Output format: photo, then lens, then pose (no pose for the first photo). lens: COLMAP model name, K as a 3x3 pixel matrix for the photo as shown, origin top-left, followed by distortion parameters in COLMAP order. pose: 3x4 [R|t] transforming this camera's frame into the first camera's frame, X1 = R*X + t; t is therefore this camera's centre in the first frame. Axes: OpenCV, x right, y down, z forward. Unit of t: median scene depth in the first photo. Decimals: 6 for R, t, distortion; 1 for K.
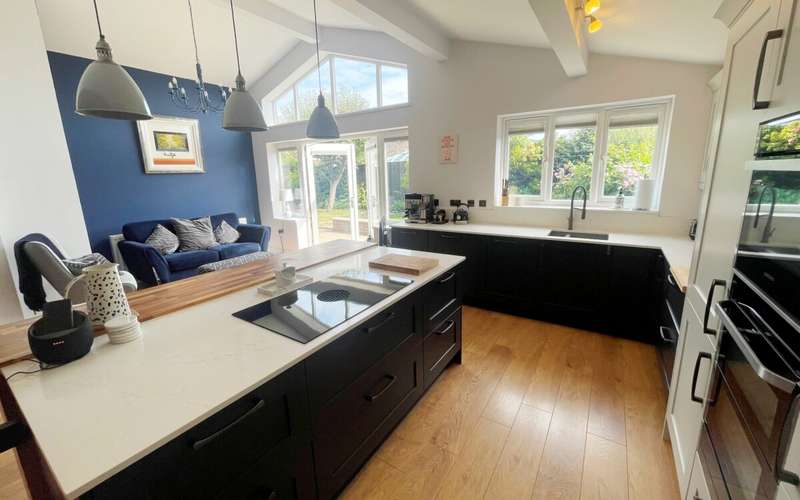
lens RADIAL K [[320.2, 0, 398.9], [0, 320.2, 238.6], [0, 0, 1]] dist [-0.007814, 0.002220]
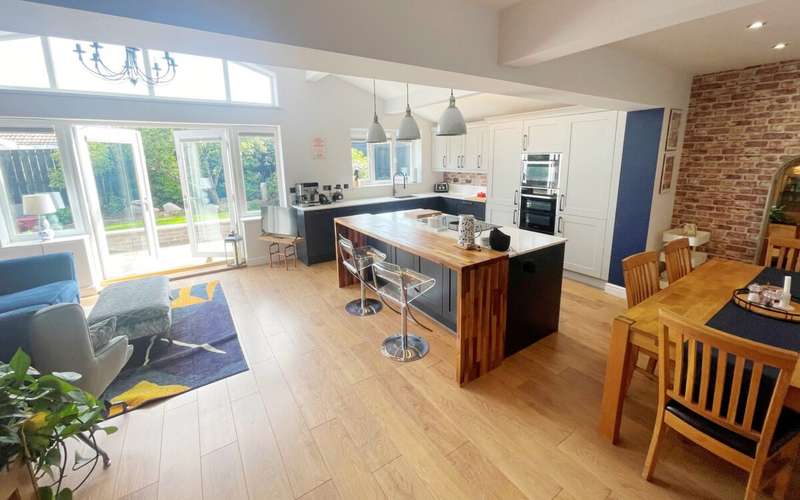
lens RADIAL K [[320.2, 0, 396.9], [0, 320.2, 217.5], [0, 0, 1]] dist [-0.007814, 0.002220]
pose [[0.394305, -0.152308, 0.906270, -0.859788], [0.192686, 0.977951, 0.080520, -0.037904], [-0.898552, 0.142876, 0.414959, 0.181168]]
